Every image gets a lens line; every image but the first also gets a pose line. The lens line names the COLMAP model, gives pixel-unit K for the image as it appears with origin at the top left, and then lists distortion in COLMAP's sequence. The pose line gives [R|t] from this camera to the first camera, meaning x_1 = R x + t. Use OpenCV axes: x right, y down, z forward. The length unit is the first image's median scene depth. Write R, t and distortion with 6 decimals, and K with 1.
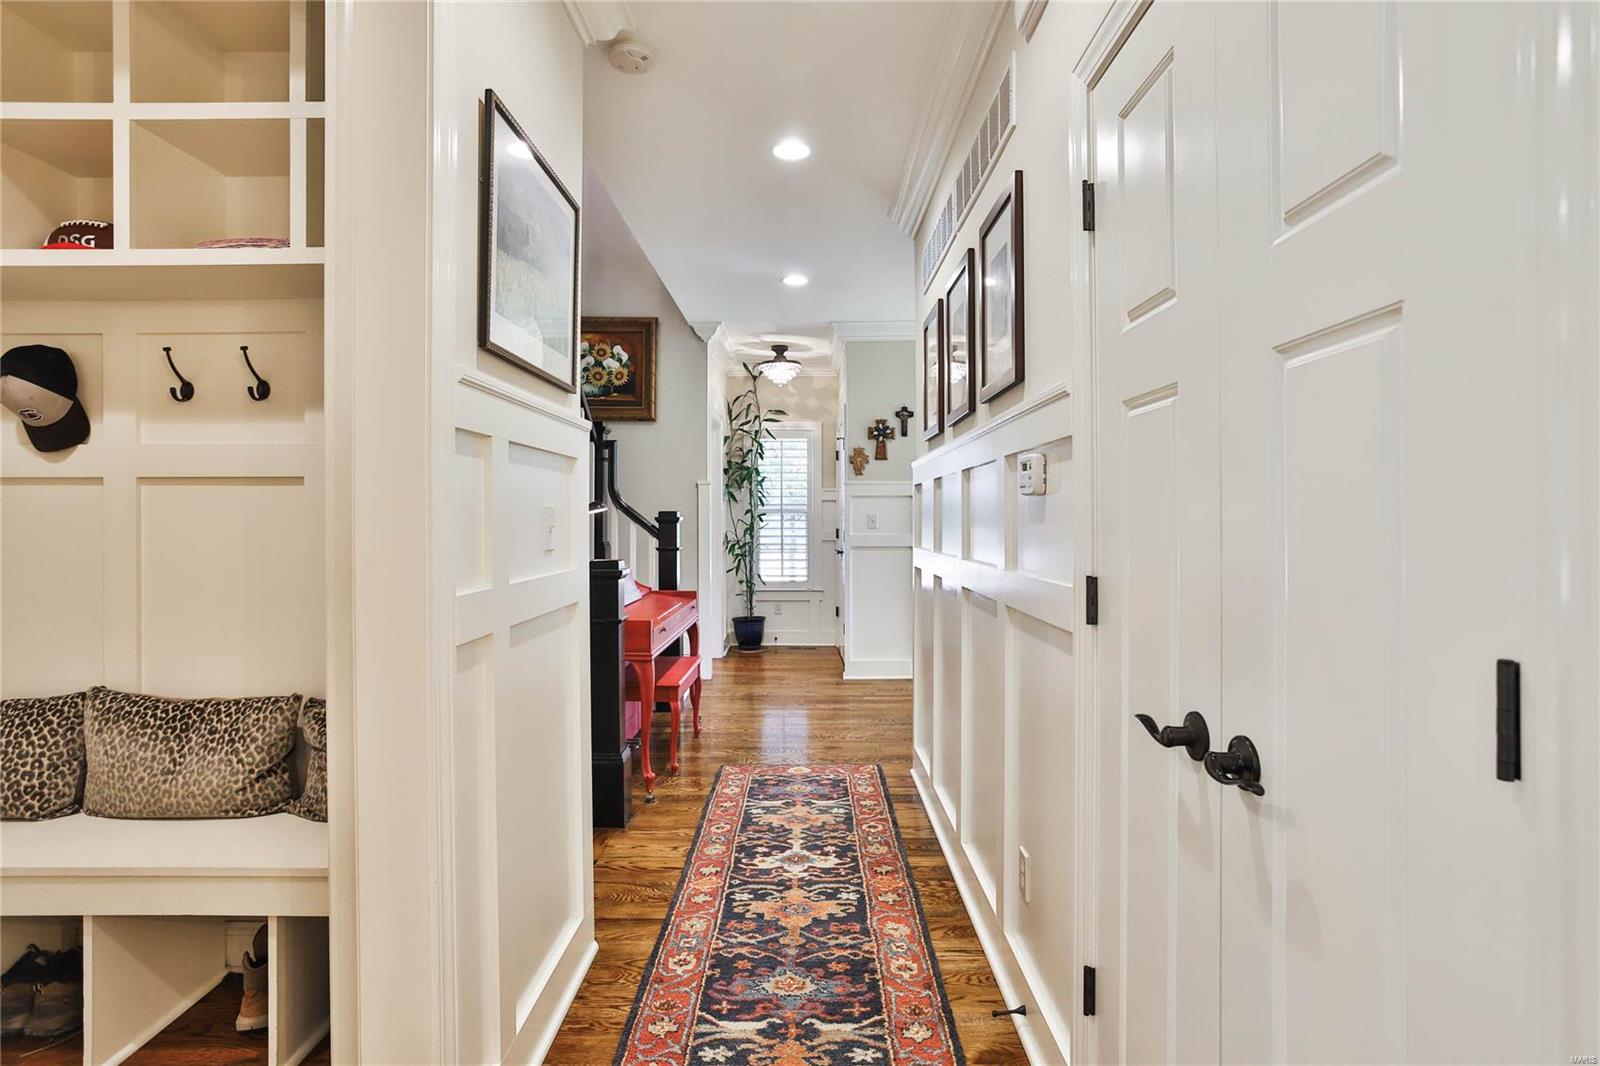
lens RADIAL K [[822.3, 0, 815.3], [0, 822.3, 521.2], [0, 0, 1]] dist [-0.042748, 0.022010]
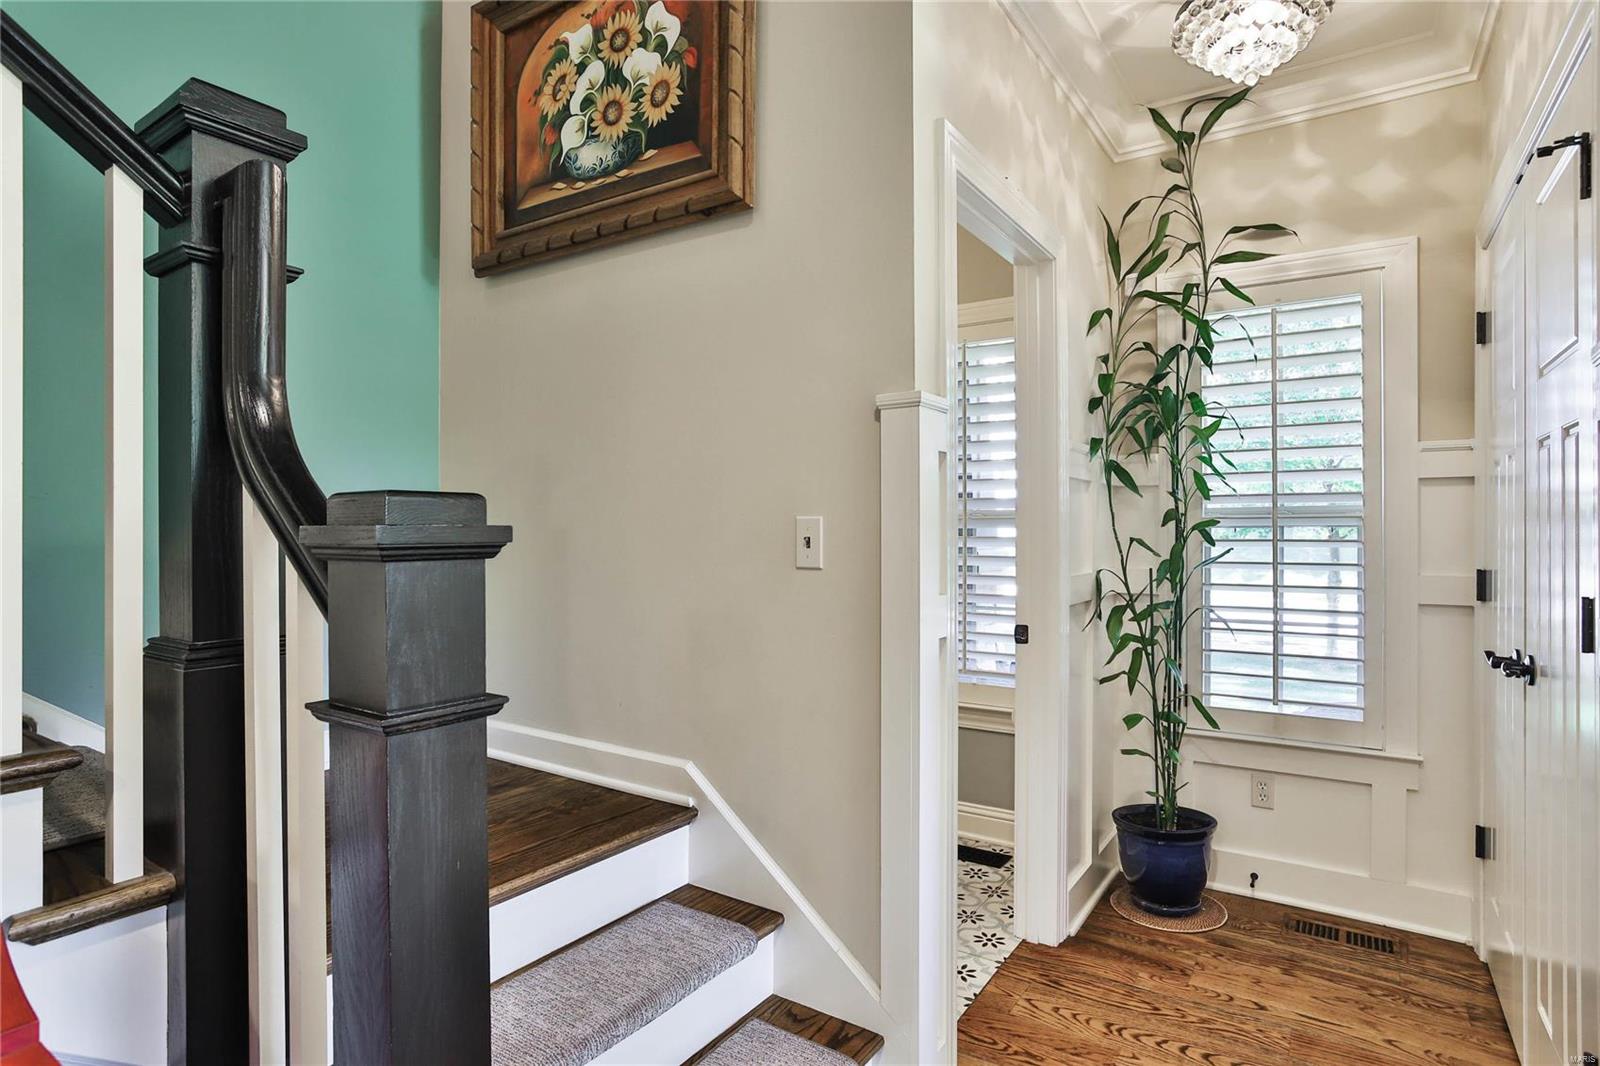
lens RADIAL K [[822.3, 0, 792.2], [0, 822.3, 538.3], [0, 0, 1]] dist [-0.042748, 0.022010]
pose [[0.817154, 0.003381, -0.576410, -0.010091], [-0.001121, 0.999990, 0.004276, -0.003388], [0.576418, -0.002848, 0.817150, 0.619889]]
